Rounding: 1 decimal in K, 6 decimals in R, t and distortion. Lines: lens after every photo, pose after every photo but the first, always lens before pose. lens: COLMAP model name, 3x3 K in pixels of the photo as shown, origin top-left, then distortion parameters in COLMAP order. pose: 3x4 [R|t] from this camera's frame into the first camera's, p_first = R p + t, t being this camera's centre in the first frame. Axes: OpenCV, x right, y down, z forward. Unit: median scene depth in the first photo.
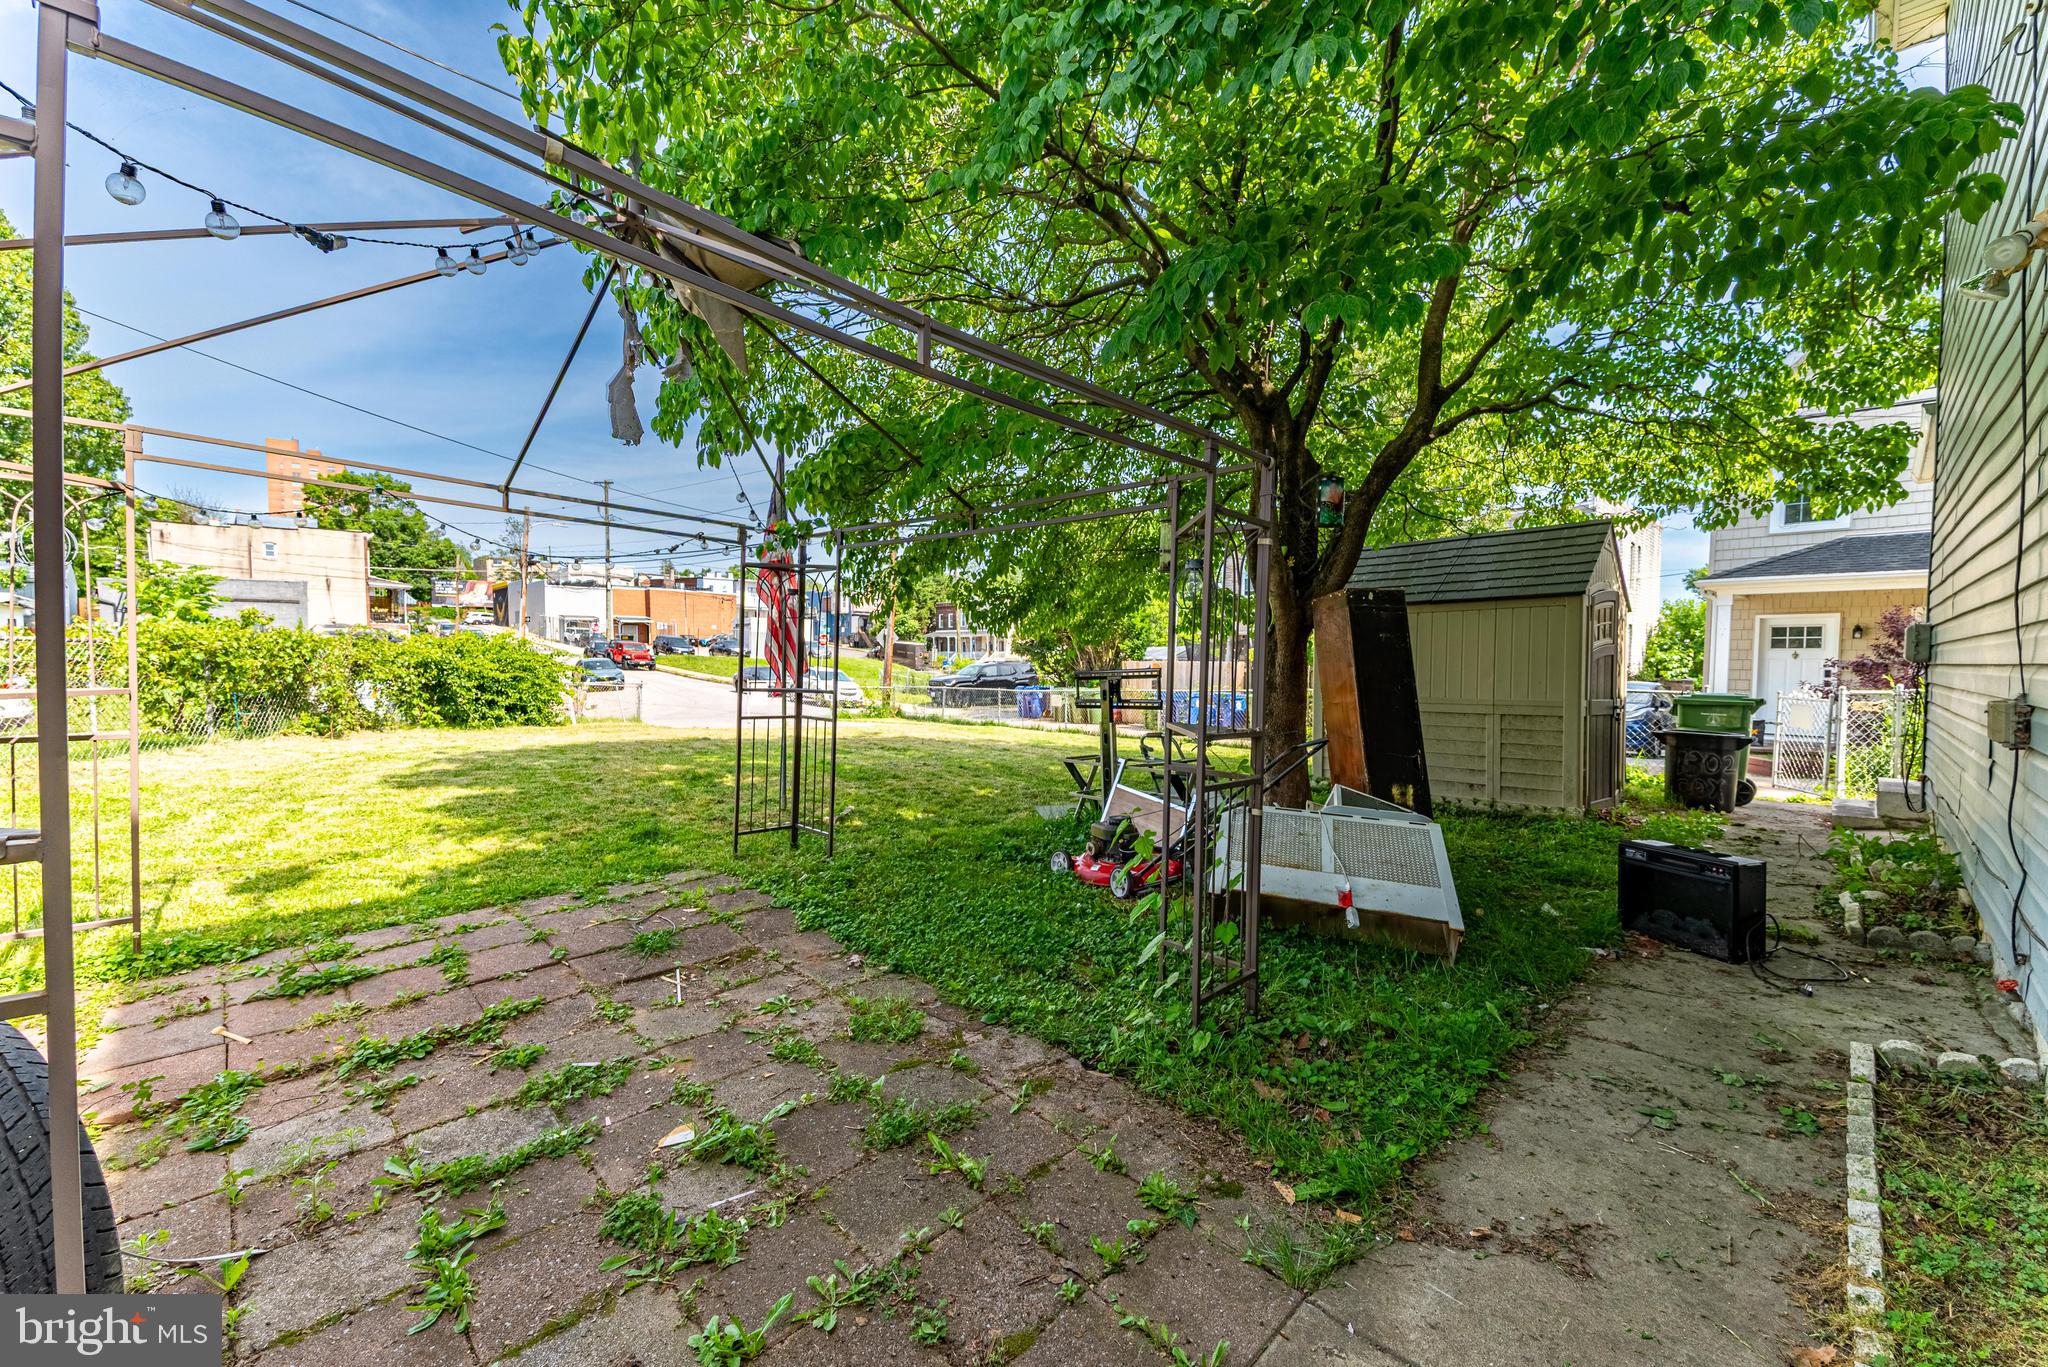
lens RADIAL K [[794.6, 0, 1024.0], [0, 794.6, 683.5], [0, 0, 1]] dist [0.048233, -0.018813]
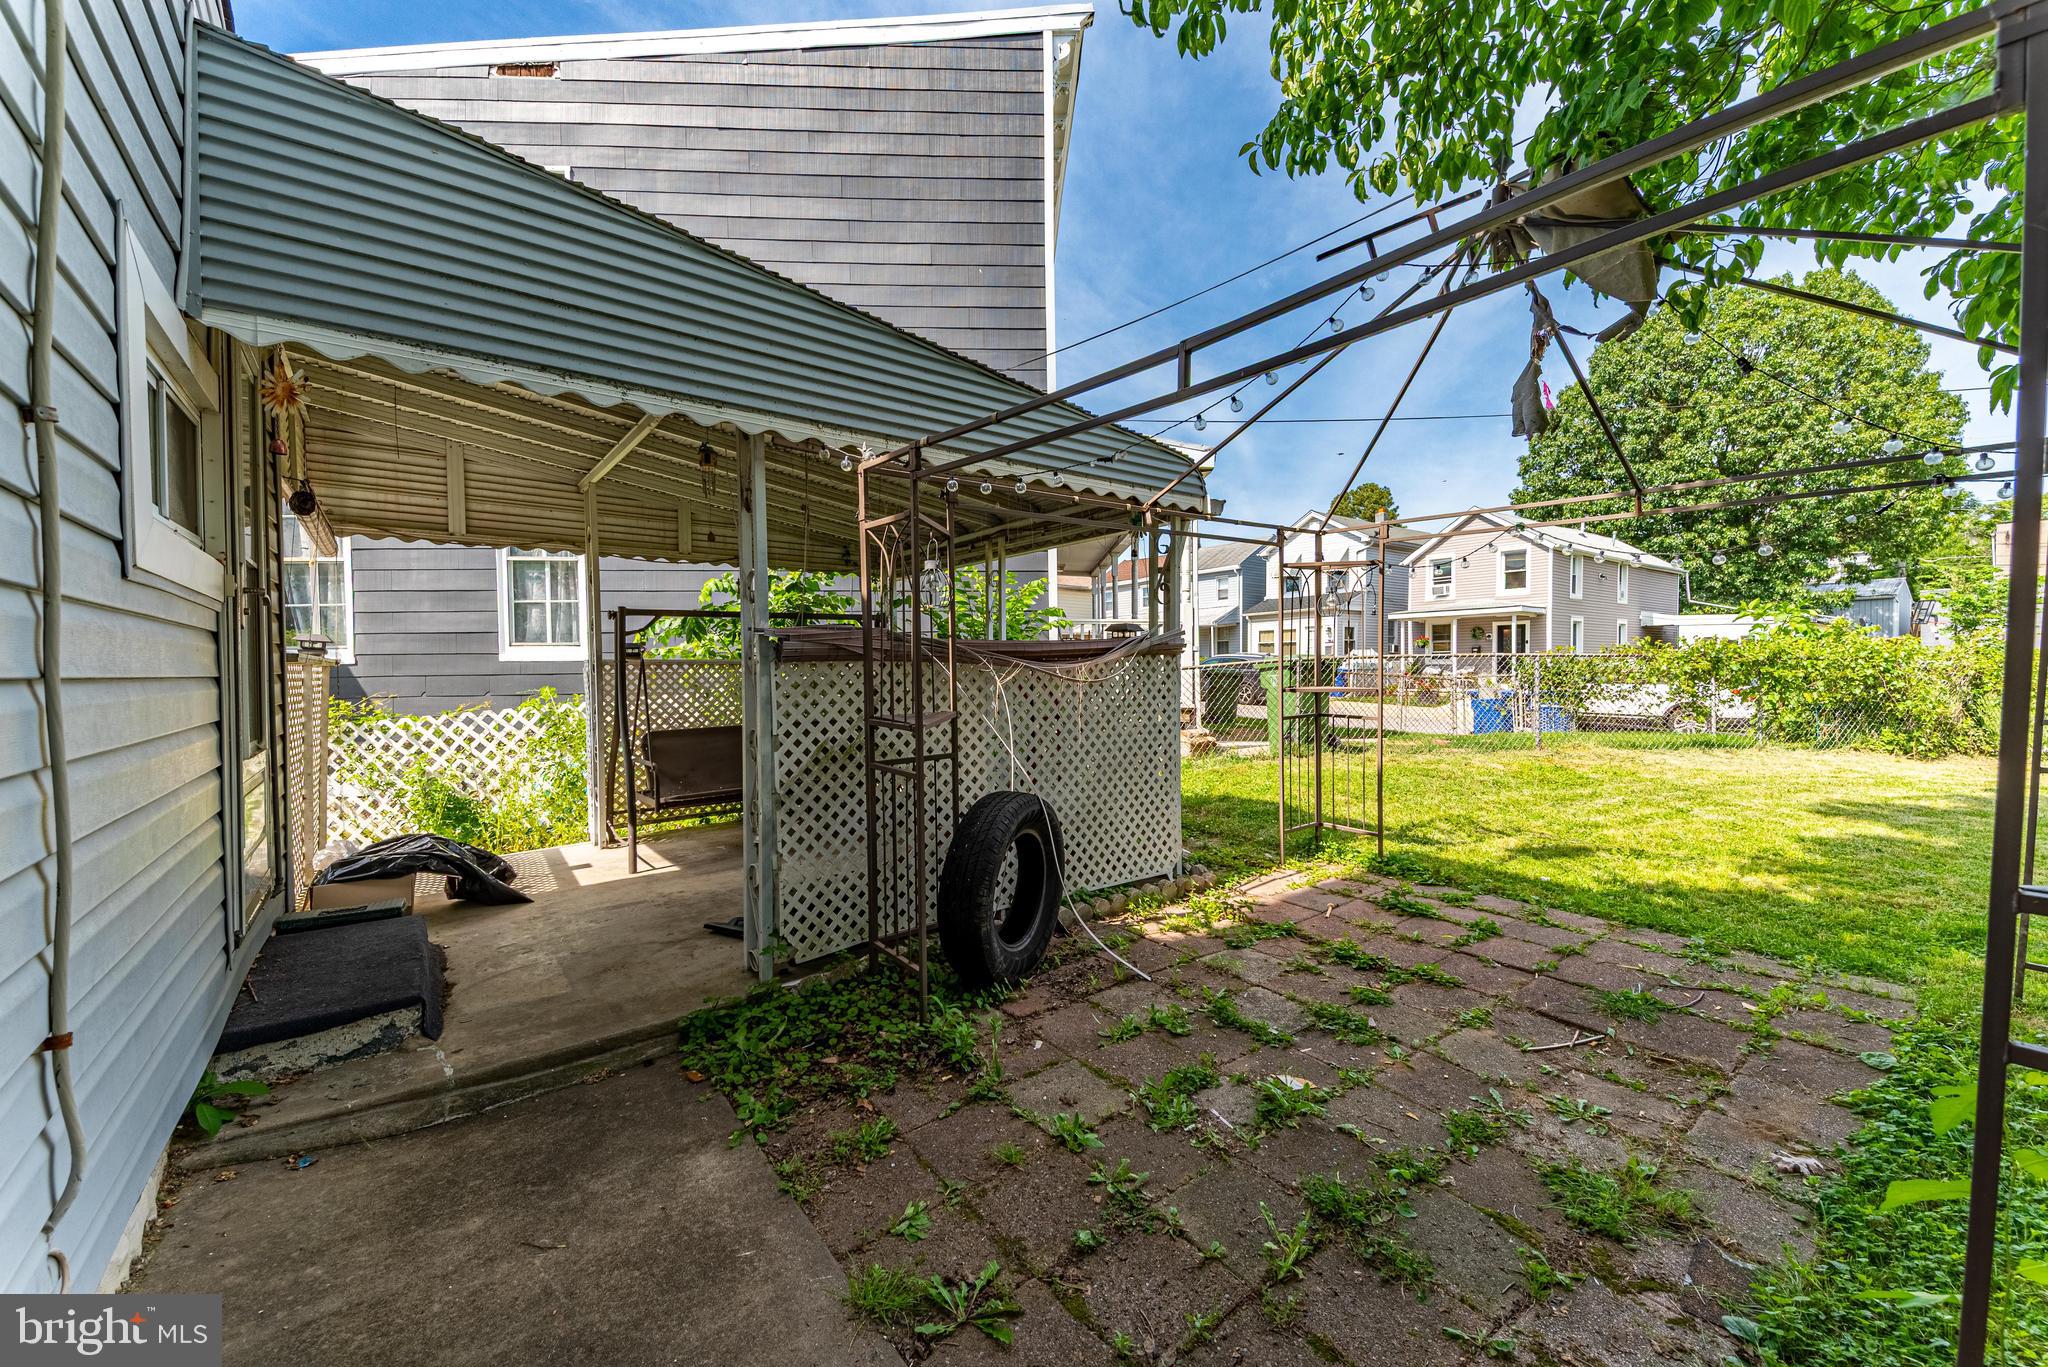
lens RADIAL K [[794.6, 0, 1024.0], [0, 794.6, 683.5], [0, 0, 1]] dist [0.048233, -0.018813]
pose [[-0.137272, 0.022578, -0.990276, 0.511632], [-0.035049, 0.999003, 0.027636, -0.019039], [0.989913, 0.038502, -0.136344, 0.511548]]
